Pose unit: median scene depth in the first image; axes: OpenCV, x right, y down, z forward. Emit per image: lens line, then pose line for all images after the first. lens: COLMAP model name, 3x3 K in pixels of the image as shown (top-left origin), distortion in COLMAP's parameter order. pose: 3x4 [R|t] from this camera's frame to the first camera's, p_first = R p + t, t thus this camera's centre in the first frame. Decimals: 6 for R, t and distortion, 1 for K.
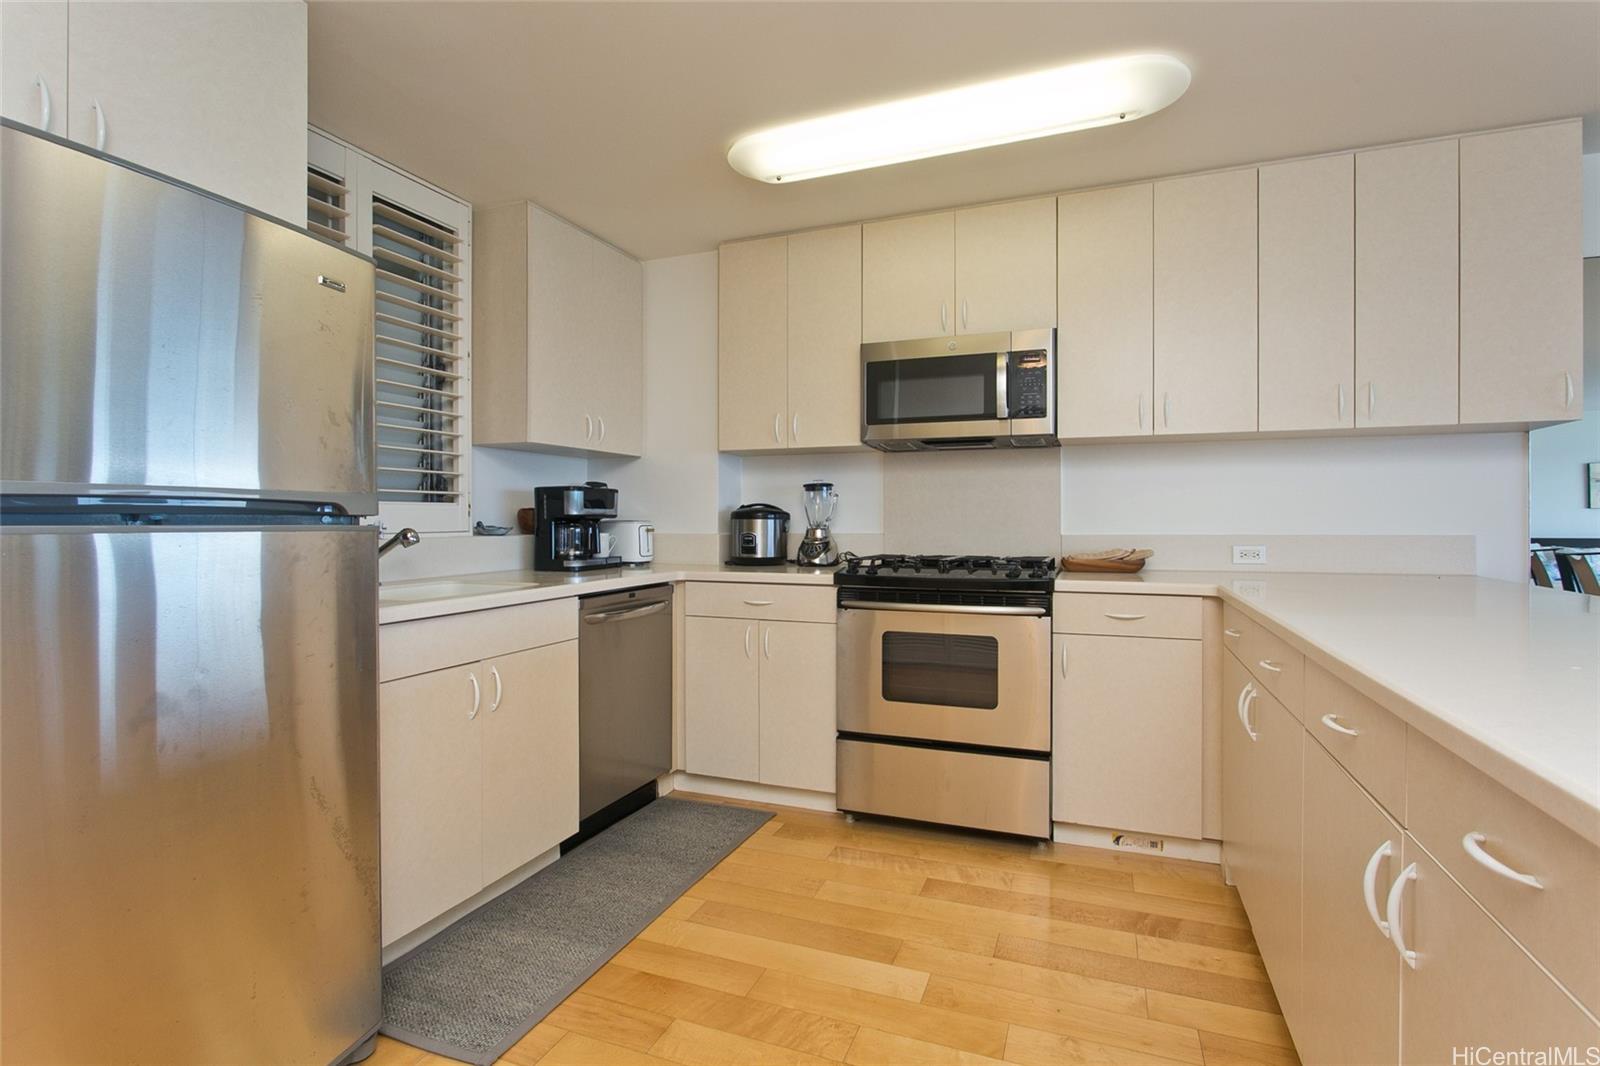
lens RADIAL K [[747.8, 0, 800.0], [0, 747.8, 533.0], [0, 0, 1]] dist [-0.019859, 0.000512]
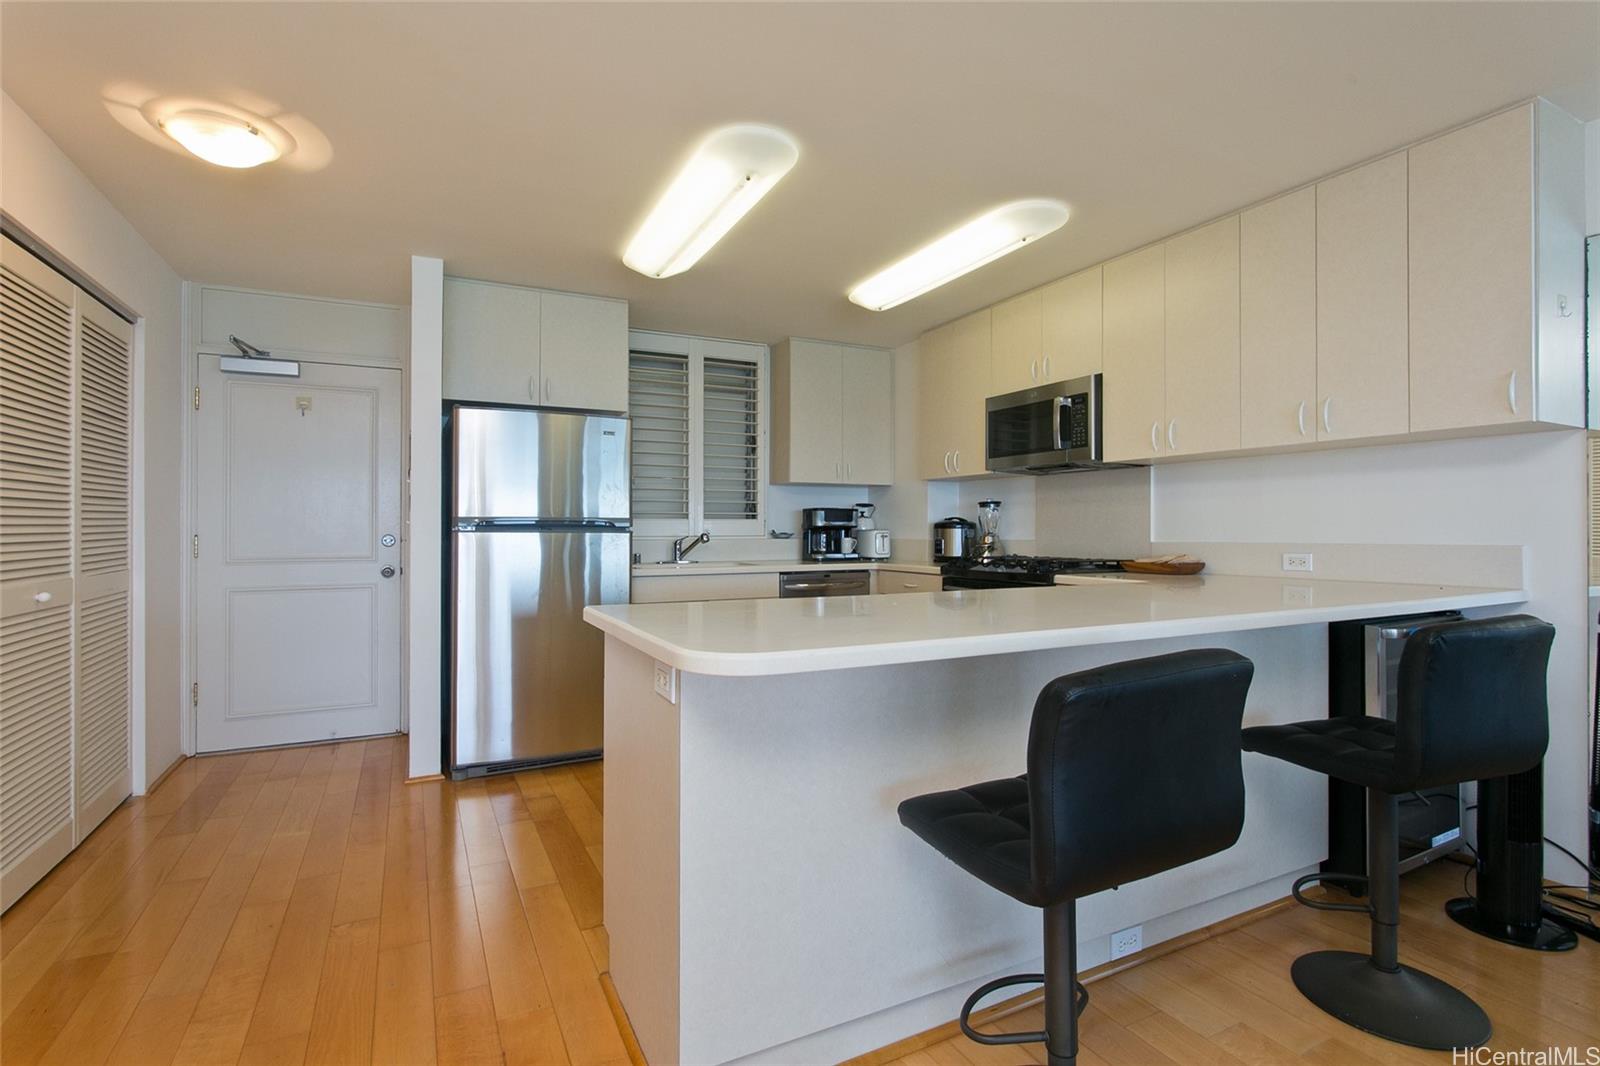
lens RADIAL K [[756.6, 0, 808.9], [0, 756.6, 533.4], [0, 0, 1]] dist [-0.030816, 0.000097]
pose [[0.743123, 0.002896, -0.669149, 0.804036], [-0.009091, 0.999942, -0.005769, 0.001193], [0.669093, 0.010370, 0.743106, -0.236321]]
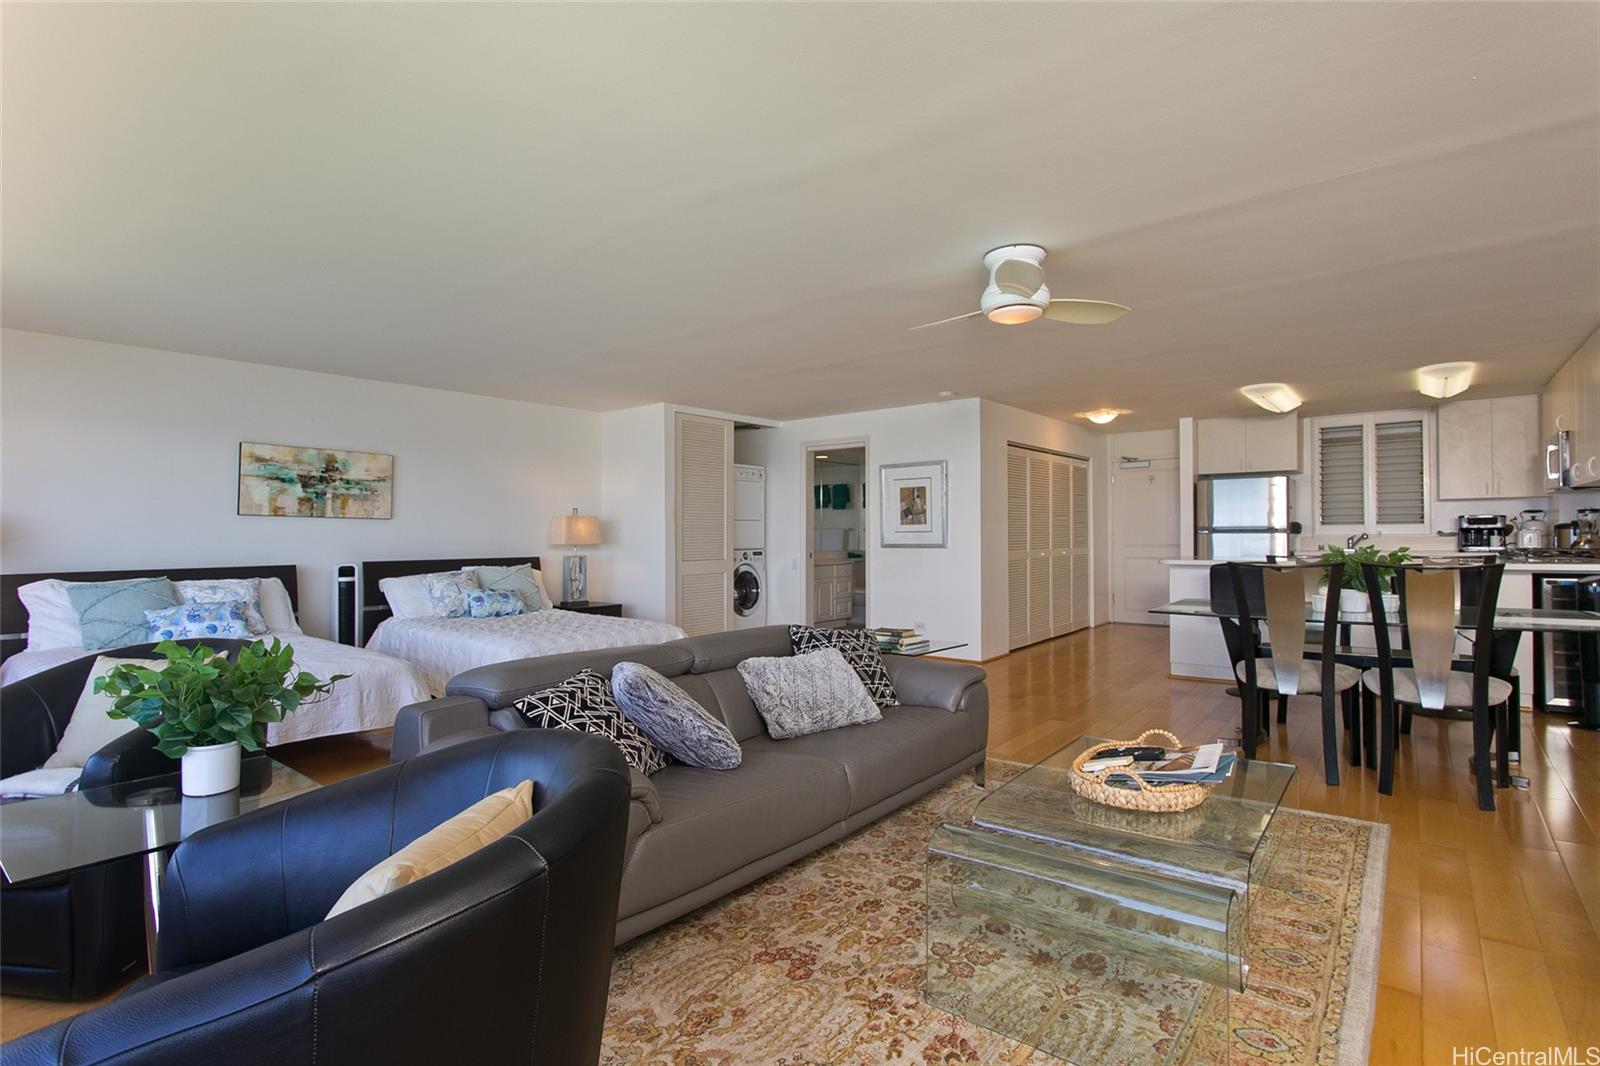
lens RADIAL K [[763.0, 0, 796.9], [0, 763.0, 527.4], [0, 0, 1]] dist [-0.003781, 0.000599]
pose [[-0.308986, -0.005033, -0.951053, 2.749225], [-0.004084, 0.999984, -0.003966, -0.007854], [0.951058, 0.002659, -0.309001, -0.276040]]
